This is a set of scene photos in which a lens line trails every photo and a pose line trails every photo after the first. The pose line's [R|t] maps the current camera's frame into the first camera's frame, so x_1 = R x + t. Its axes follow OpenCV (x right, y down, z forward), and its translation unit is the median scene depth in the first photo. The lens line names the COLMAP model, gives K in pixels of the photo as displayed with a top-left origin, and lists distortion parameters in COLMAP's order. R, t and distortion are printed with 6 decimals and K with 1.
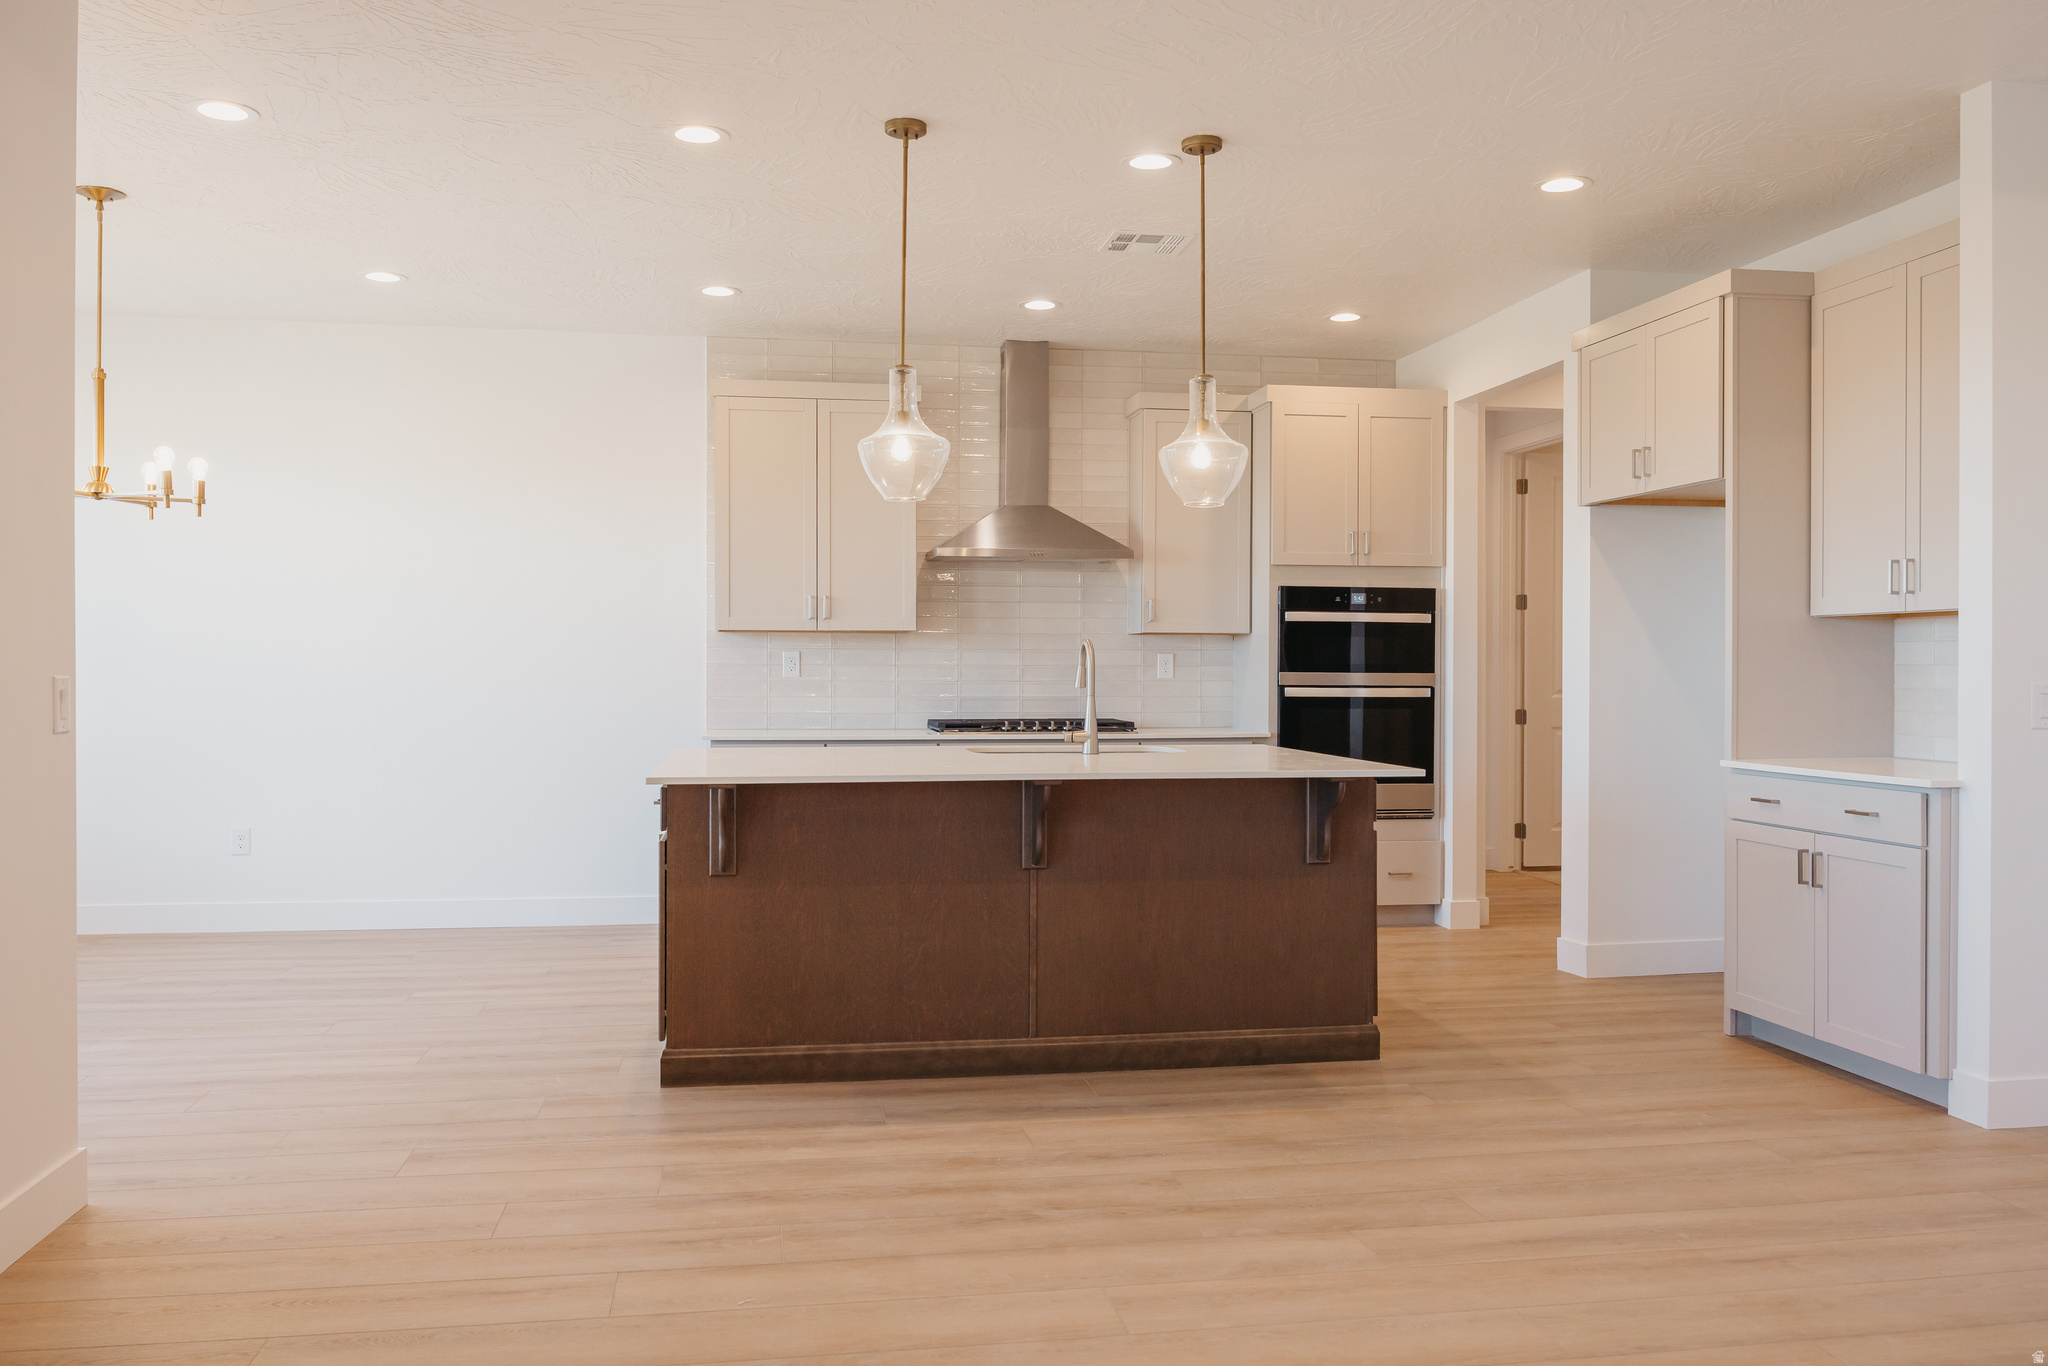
lens RADIAL K [[1631.6, 0, 1062.8], [0, 1631.6, 677.8], [0, 0, 1]] dist [-0.004232, -0.002910]
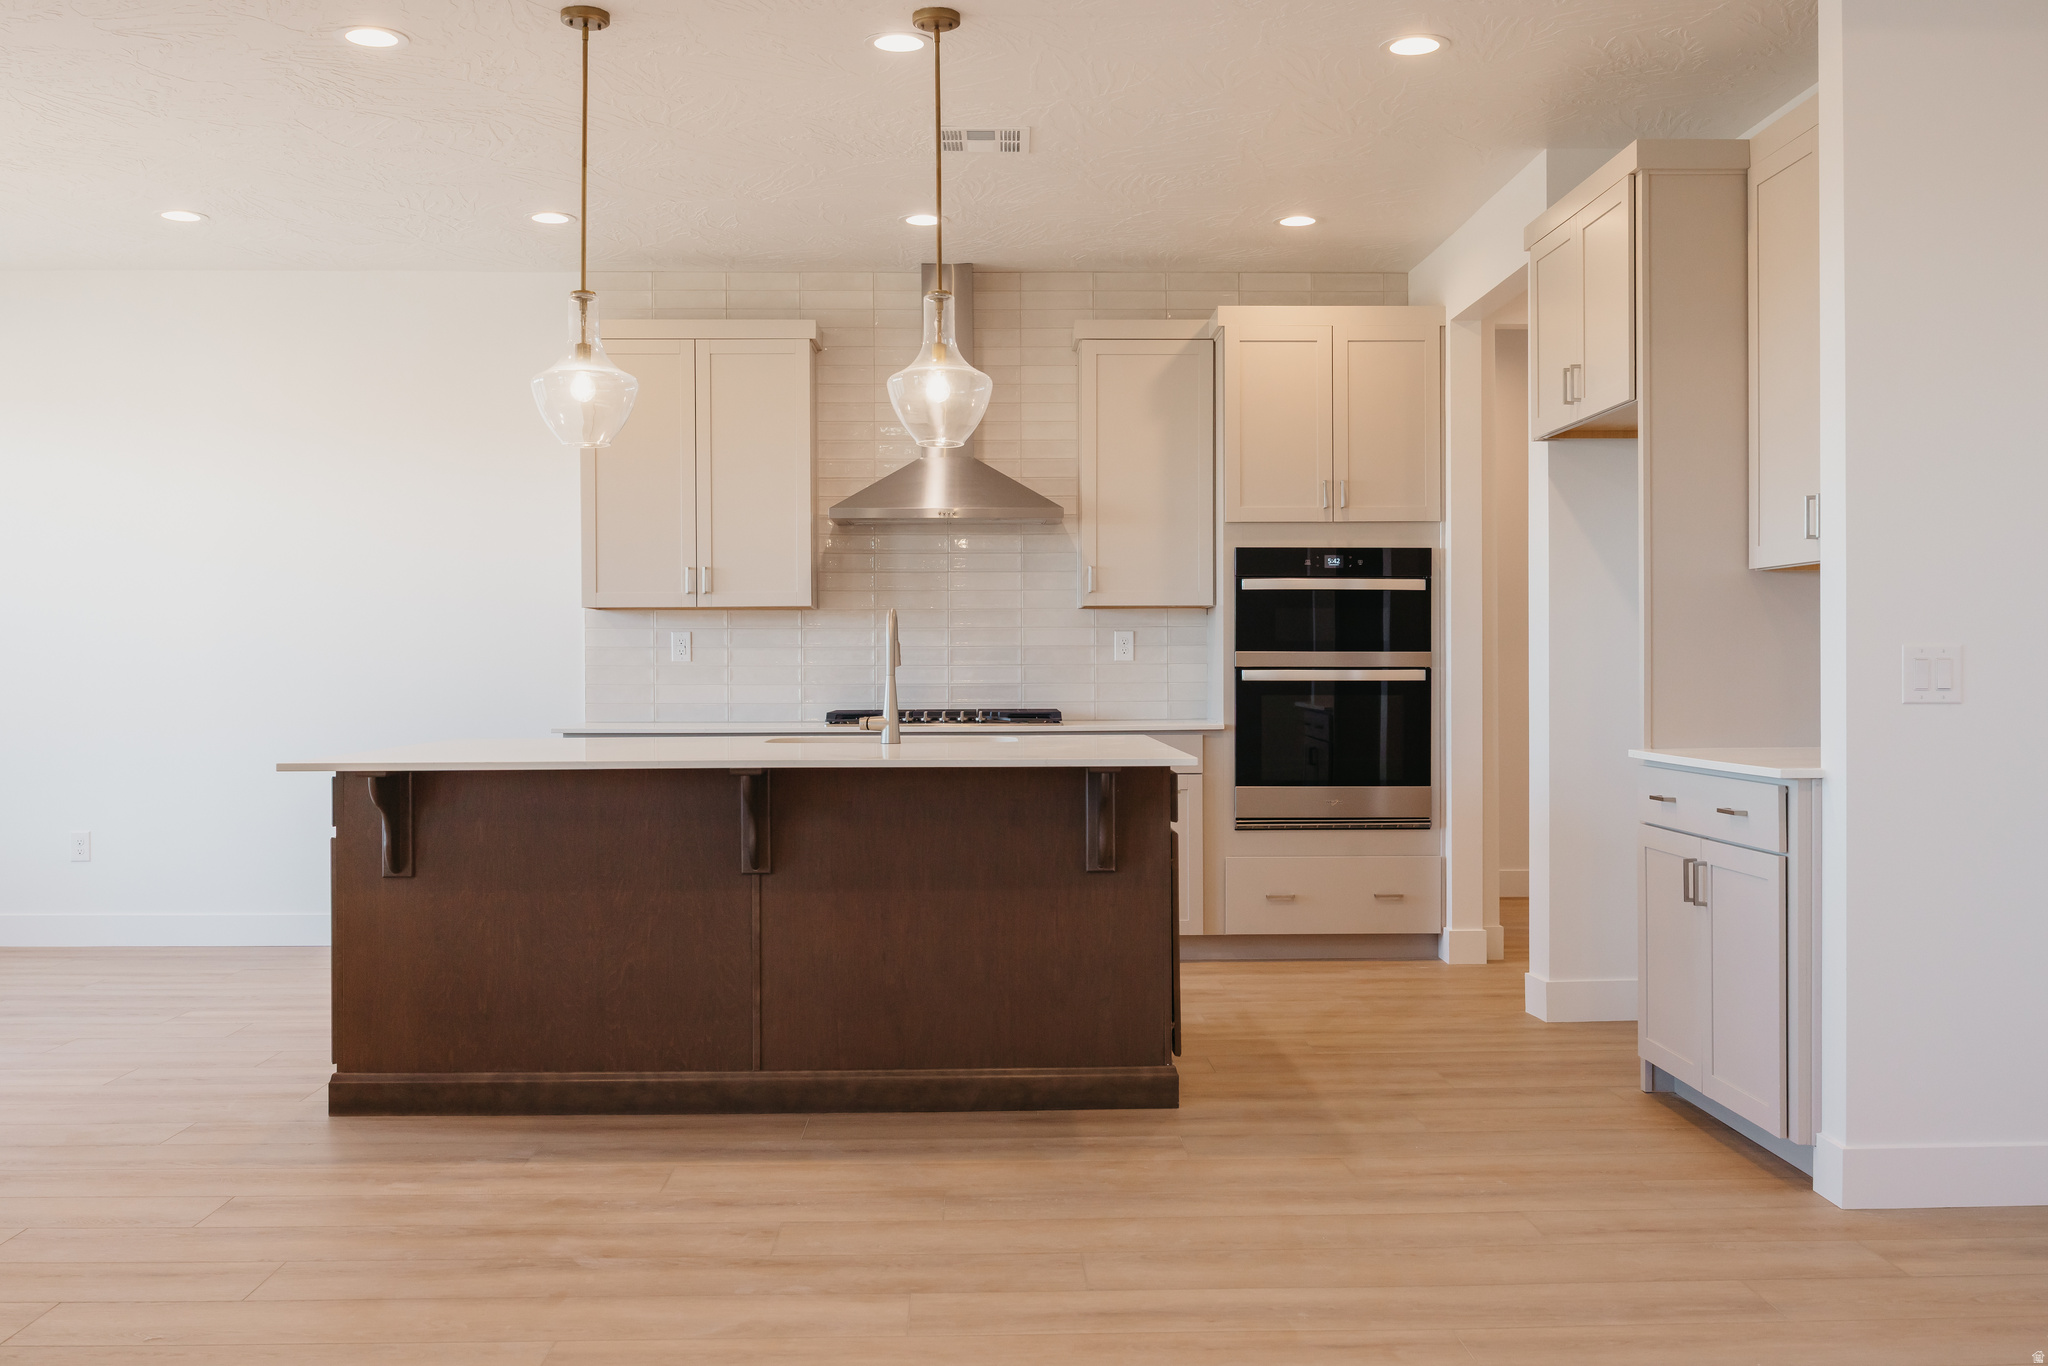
lens RADIAL K [[1949.0, 0, 1079.8], [0, 1949.0, 675.5], [0, 0, 1]] dist [-0.007117, 0.009969]
pose [[0.990167, -0.005187, -0.139793, 0.273007], [0.004961, 0.999986, -0.001971, 0.014655], [0.139801, 0.001258, 0.990179, 0.009429]]
